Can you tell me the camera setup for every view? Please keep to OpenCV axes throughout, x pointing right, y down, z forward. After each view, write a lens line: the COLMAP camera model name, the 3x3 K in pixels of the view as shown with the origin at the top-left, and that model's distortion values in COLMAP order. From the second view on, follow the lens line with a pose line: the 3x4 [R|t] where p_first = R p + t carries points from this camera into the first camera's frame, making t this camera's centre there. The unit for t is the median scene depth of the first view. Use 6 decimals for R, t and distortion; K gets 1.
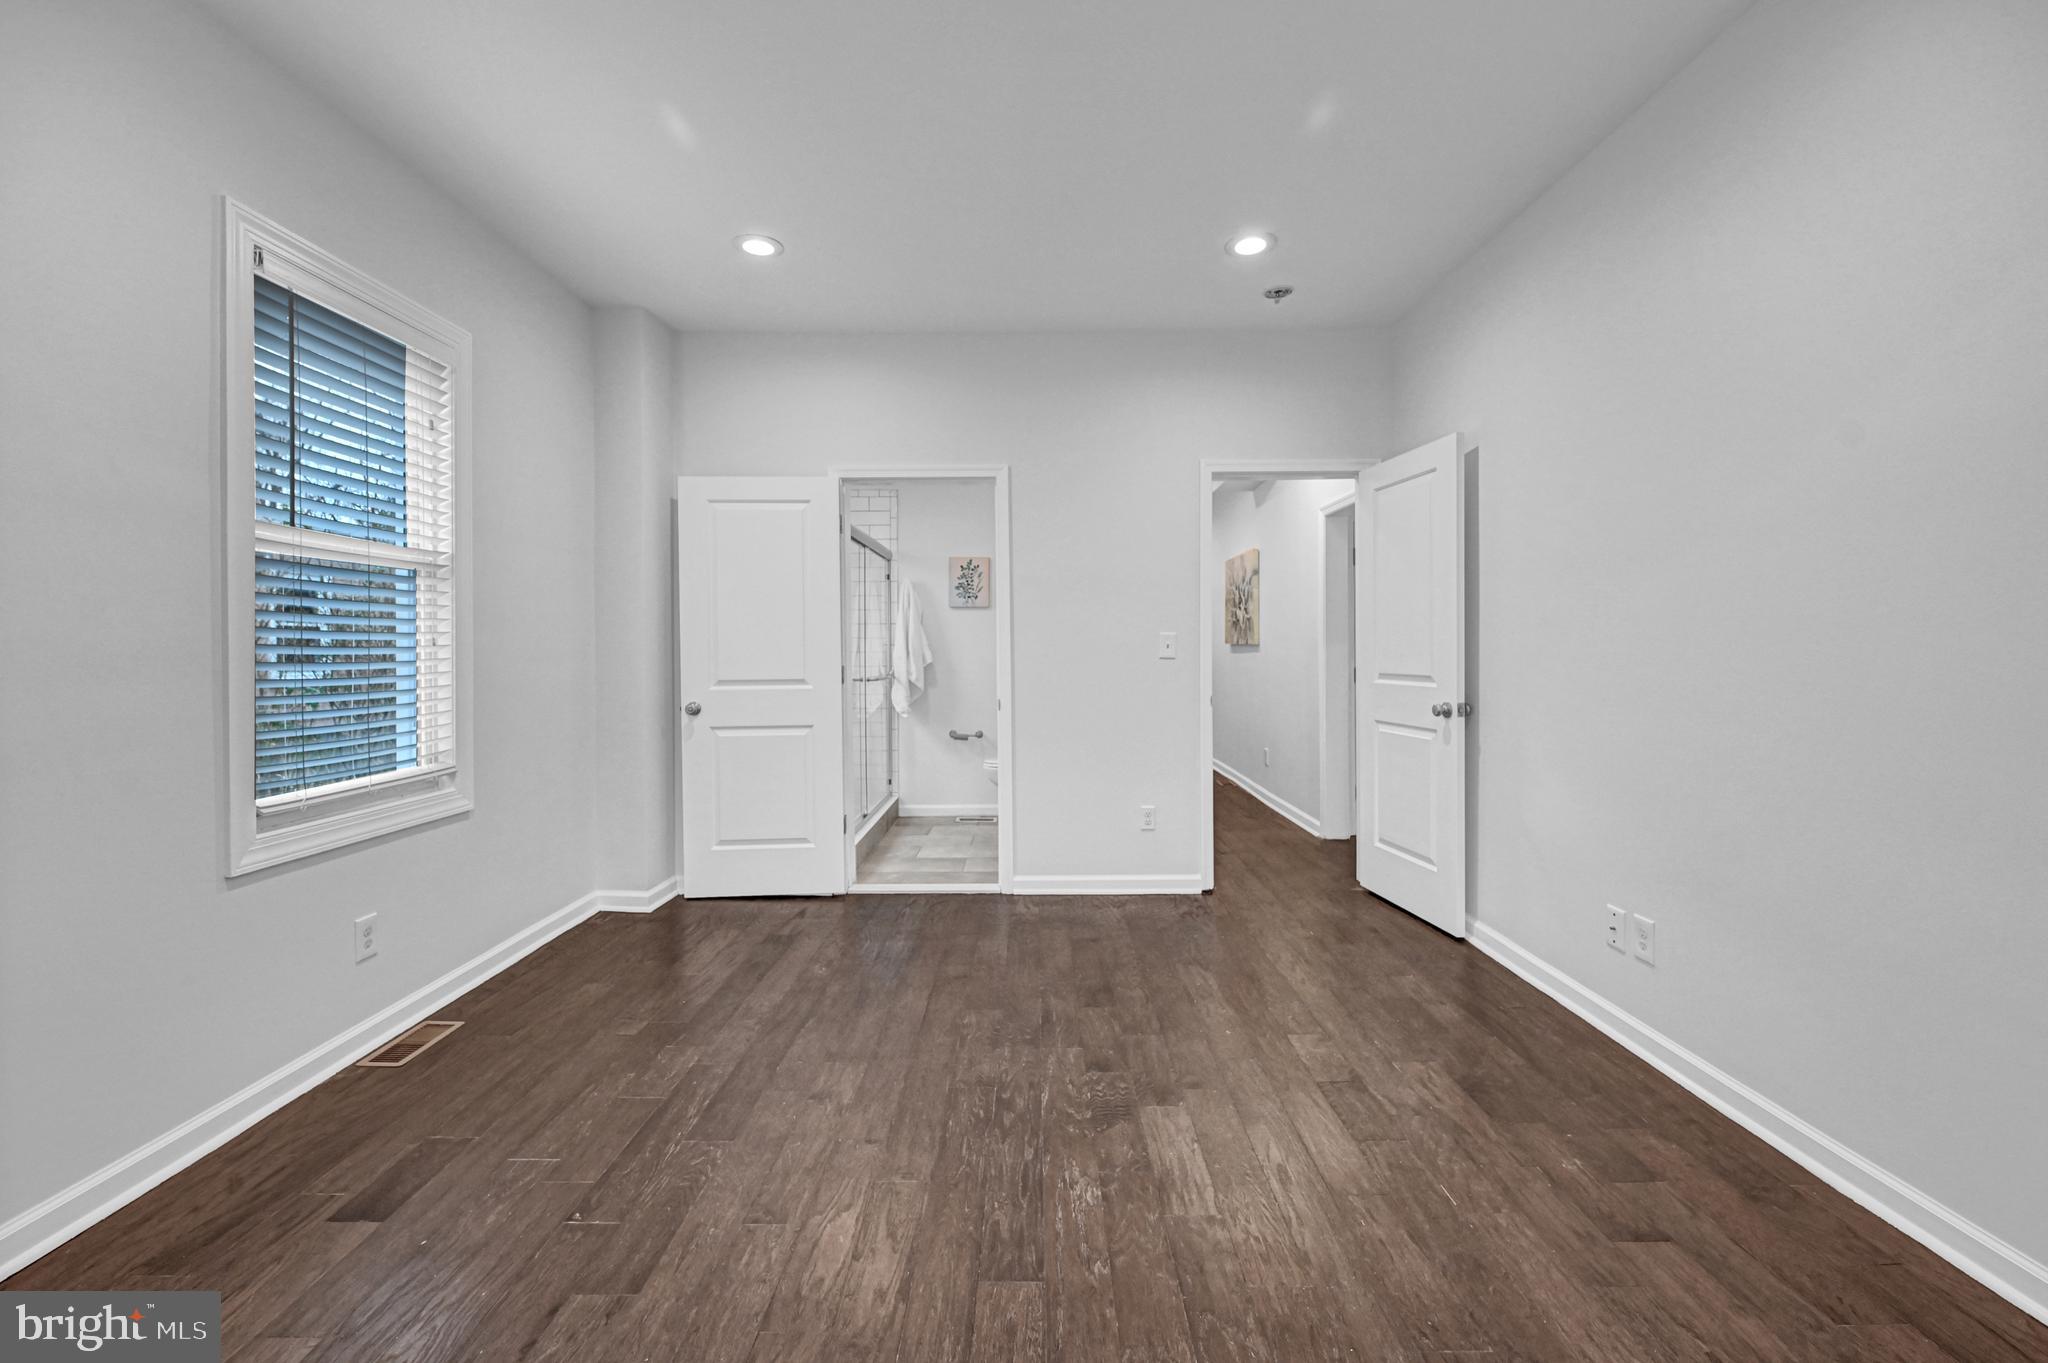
lens RADIAL K [[841.9, 0, 1017.9], [0, 841.9, 666.1], [0, 0, 1]] dist [0.000582, -0.000355]
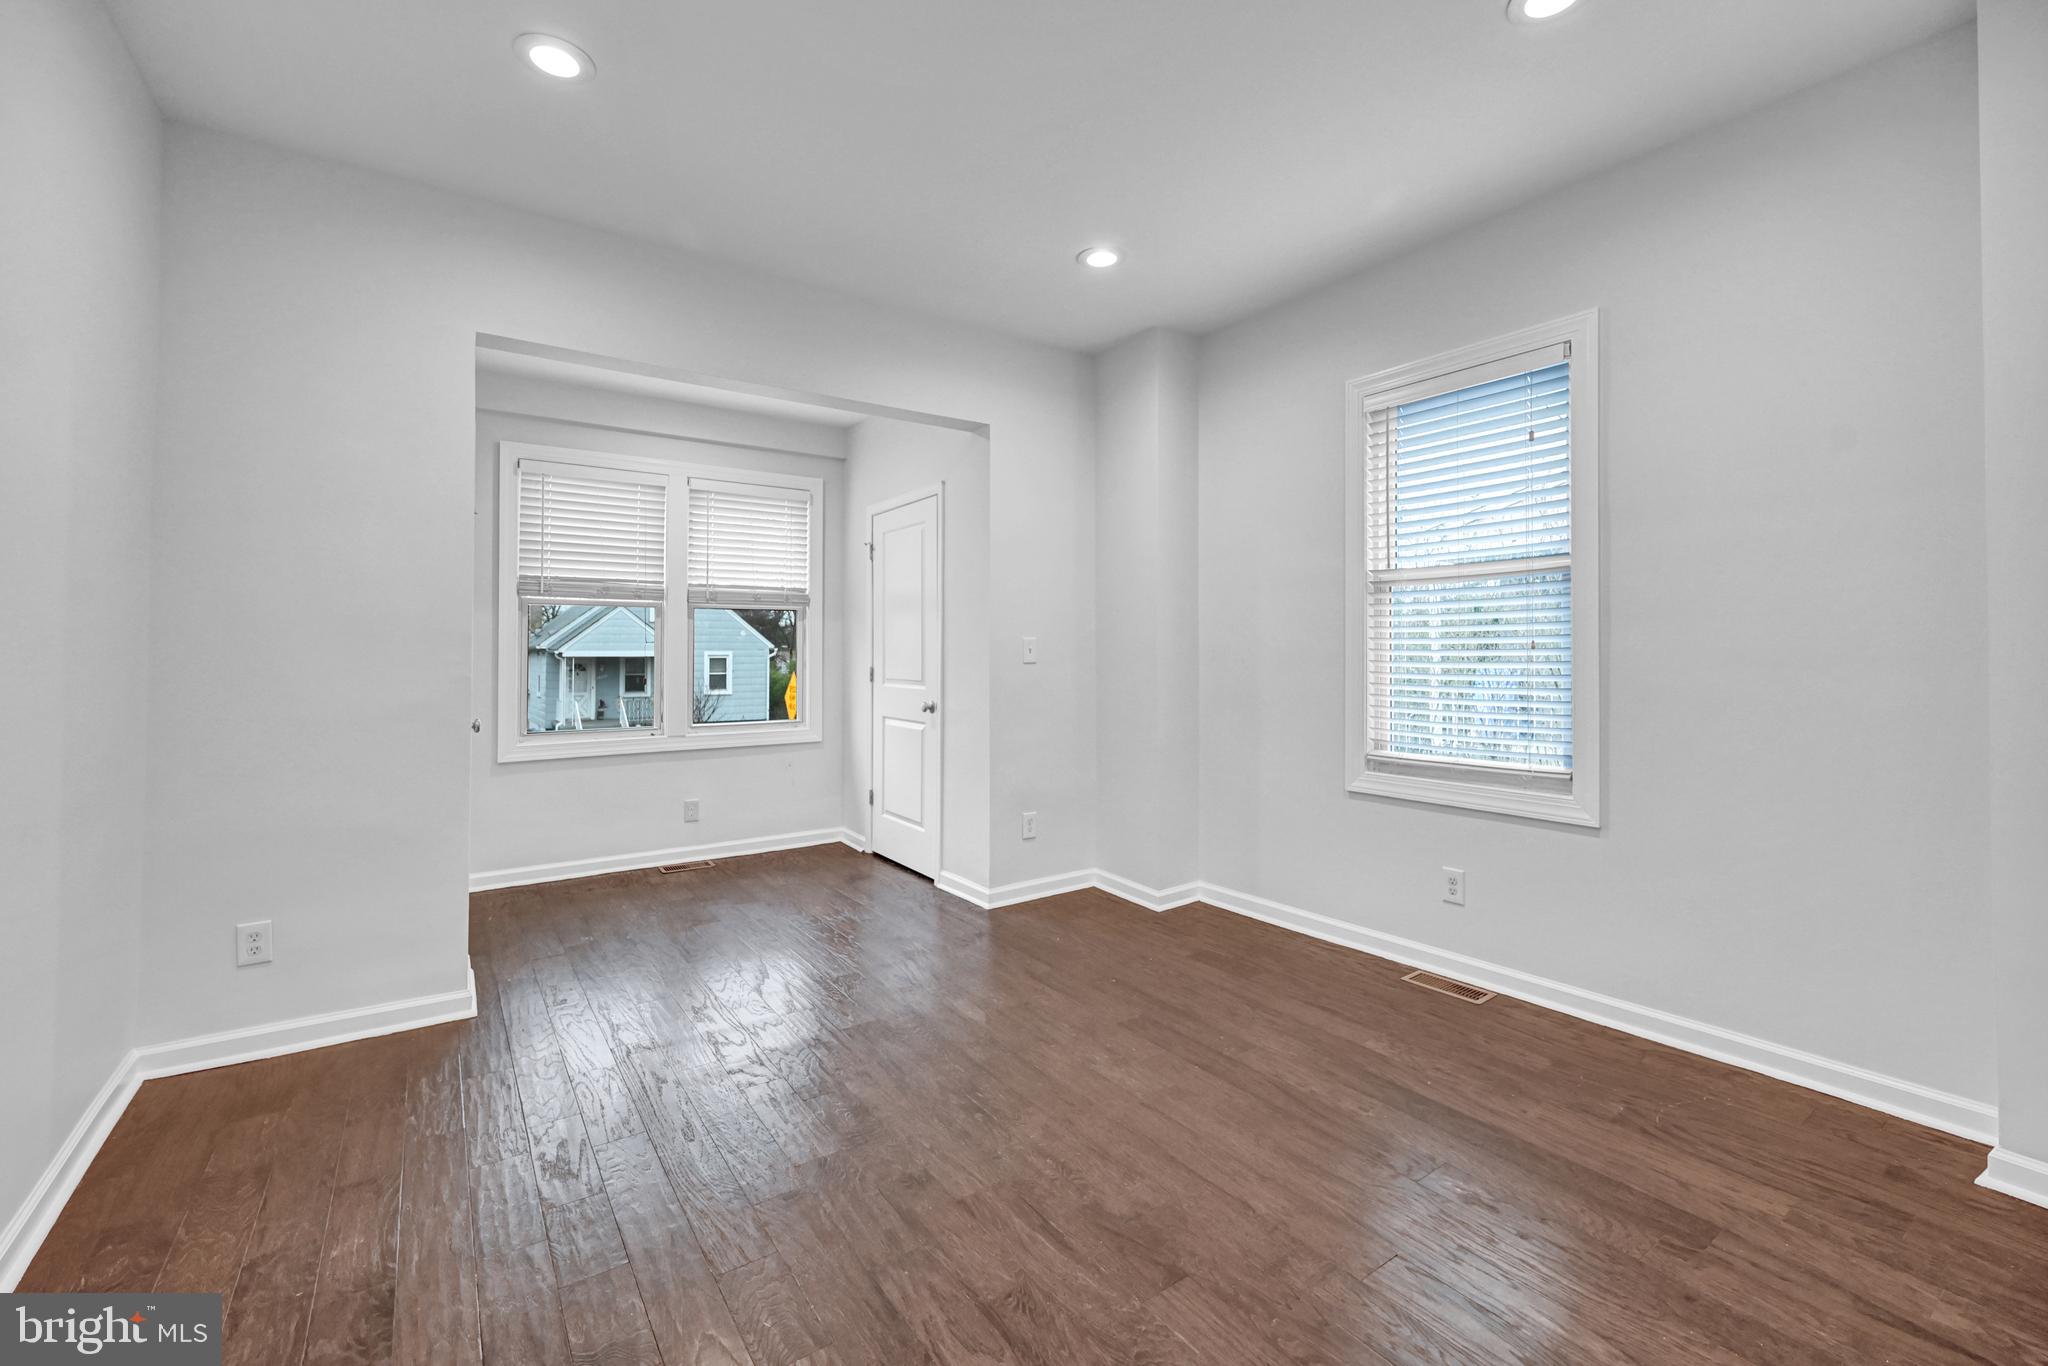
lens RADIAL K [[843.3, 0, 1014.0], [0, 843.3, 664.5], [0, 0, 1]] dist [0.000325, -0.000889]
pose [[-0.812929, 0.012406, -0.582230, 0.545944], [-0.005361, 0.999571, 0.028784, -0.038070], [0.582338, 0.026520, -0.812514, 1.925443]]
